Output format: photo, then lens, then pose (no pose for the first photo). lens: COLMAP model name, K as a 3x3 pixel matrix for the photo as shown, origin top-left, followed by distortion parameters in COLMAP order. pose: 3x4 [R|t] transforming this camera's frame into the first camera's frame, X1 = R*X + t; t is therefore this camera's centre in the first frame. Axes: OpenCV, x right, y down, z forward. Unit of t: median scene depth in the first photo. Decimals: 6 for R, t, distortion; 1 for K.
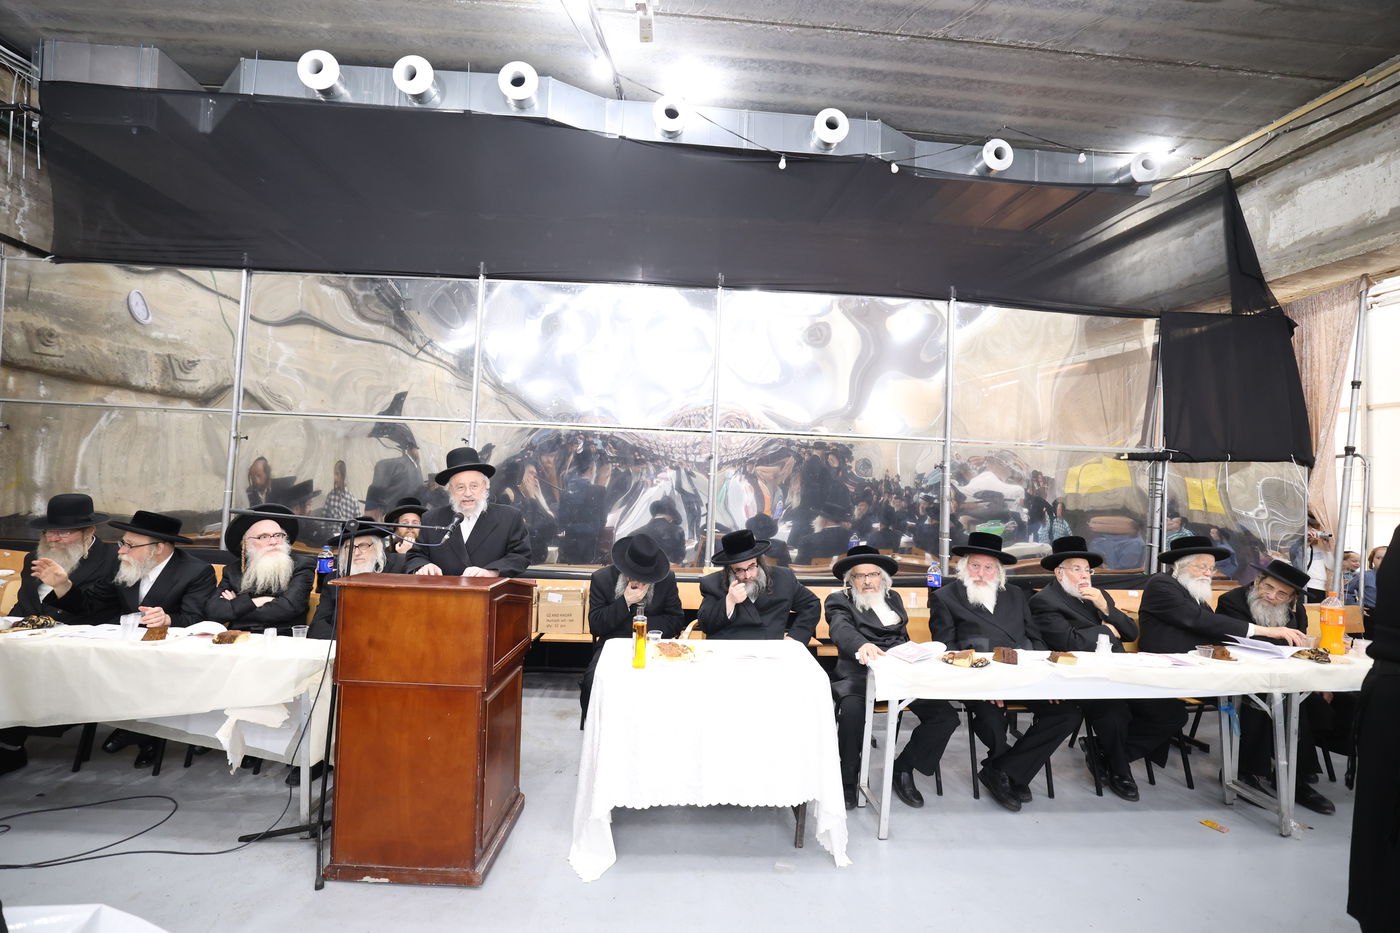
lens RADIAL K [[553.3, 0, 703.0], [0, 553.3, 446.7], [0, 0, 1]] dist [-0.040026, -0.000134]
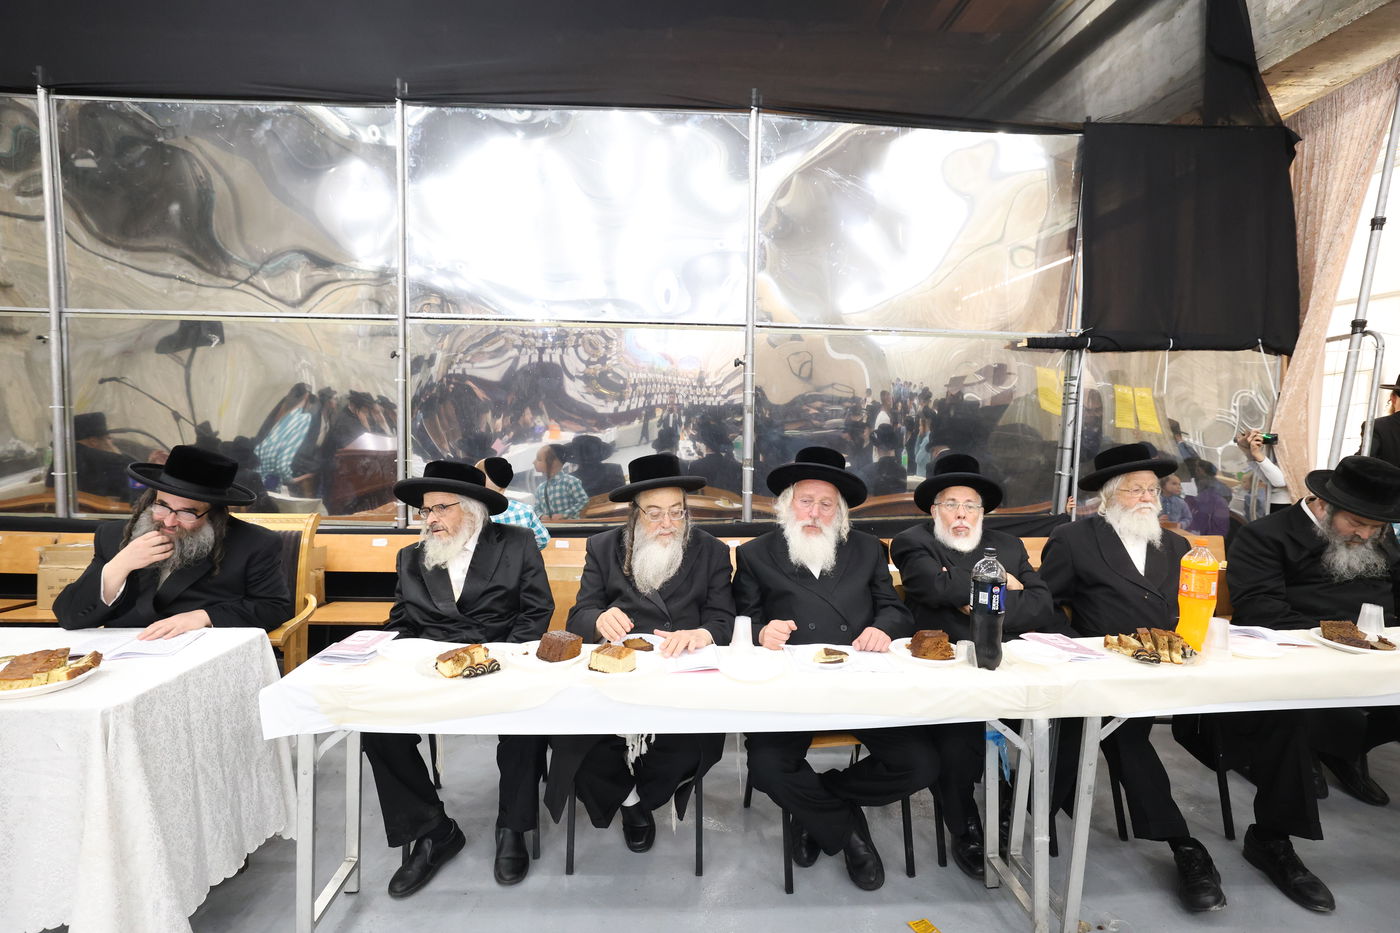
lens RADIAL K [[653.2, 0, 700.0], [0, 653.2, 466.5], [0, 0, 1]] dist [-0.026207, 0.000337]
pose [[0.999227, -0.028544, 0.027027, 0.341870], [0.024814, 0.991268, 0.129506, 0.054624], [-0.030488, -0.128736, 0.991210, 0.177539]]
